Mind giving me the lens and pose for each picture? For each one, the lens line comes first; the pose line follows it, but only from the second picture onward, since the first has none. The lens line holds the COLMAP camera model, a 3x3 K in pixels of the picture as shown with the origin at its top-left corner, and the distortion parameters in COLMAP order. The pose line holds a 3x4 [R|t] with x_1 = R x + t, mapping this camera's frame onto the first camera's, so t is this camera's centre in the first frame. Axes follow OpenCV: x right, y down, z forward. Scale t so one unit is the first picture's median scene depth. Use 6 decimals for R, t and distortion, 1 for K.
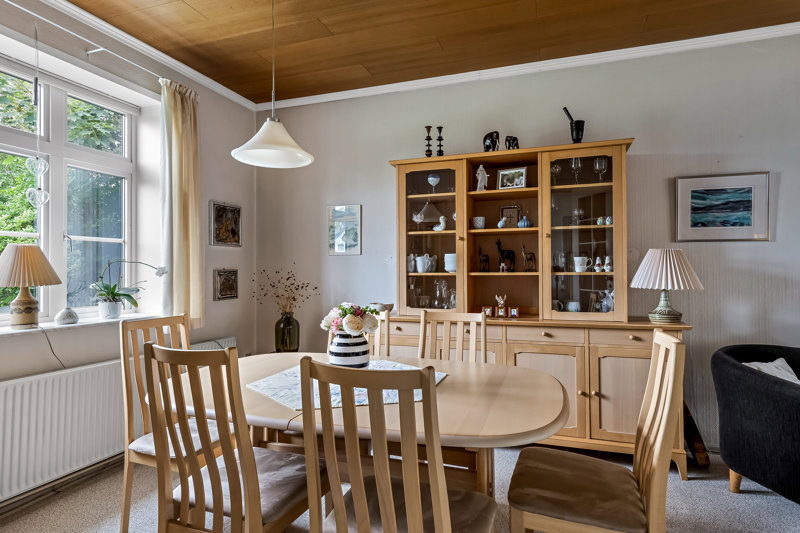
lens RADIAL K [[436.9, 0, 400.0], [0, 436.9, 266.5], [0, 0, 1]] dist [-0.000634, 0.000068]
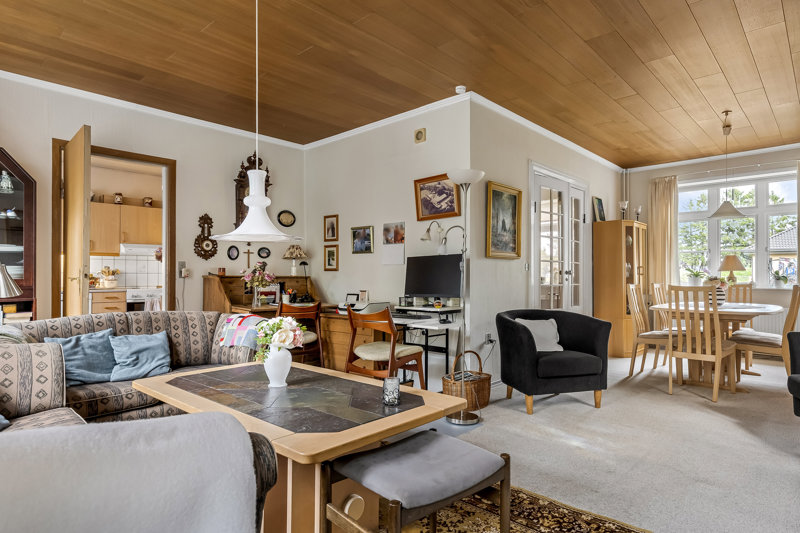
lens RADIAL K [[468.9, 0, 400.0], [0, 468.9, 266.5], [0, 0, 1]] dist [-0.000524, 0.000949]
pose [[-0.408013, -0.014309, -0.912864, 1.795598], [0.007362, 0.999793, -0.018962, 0.042115], [0.912946, -0.014458, -0.407824, 0.247785]]
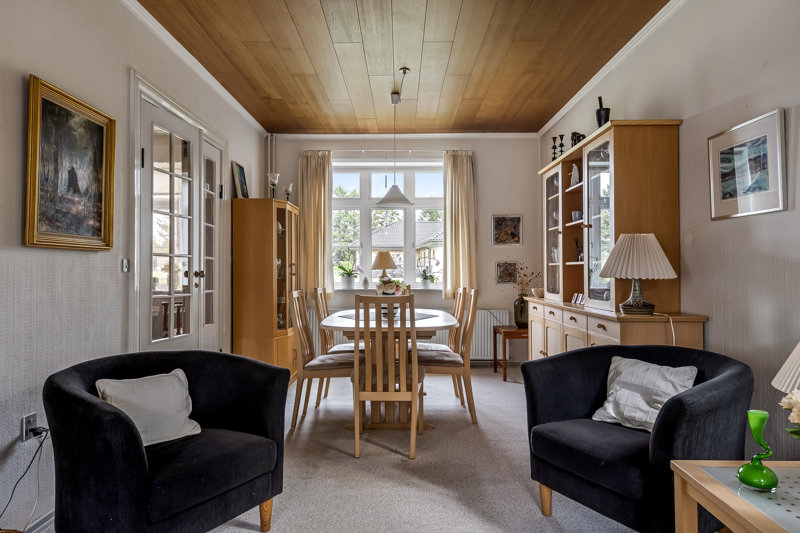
lens RADIAL K [[527.4, 0, 406.8], [0, 527.4, 271.6], [0, 0, 1]] dist [0.004204, 0.005769]
pose [[0.321831, 0.009134, -0.946753, 1.273822], [0.004465, 0.999928, 0.011165, 0.020341], [0.946786, -0.007821, 0.321767, 0.171883]]
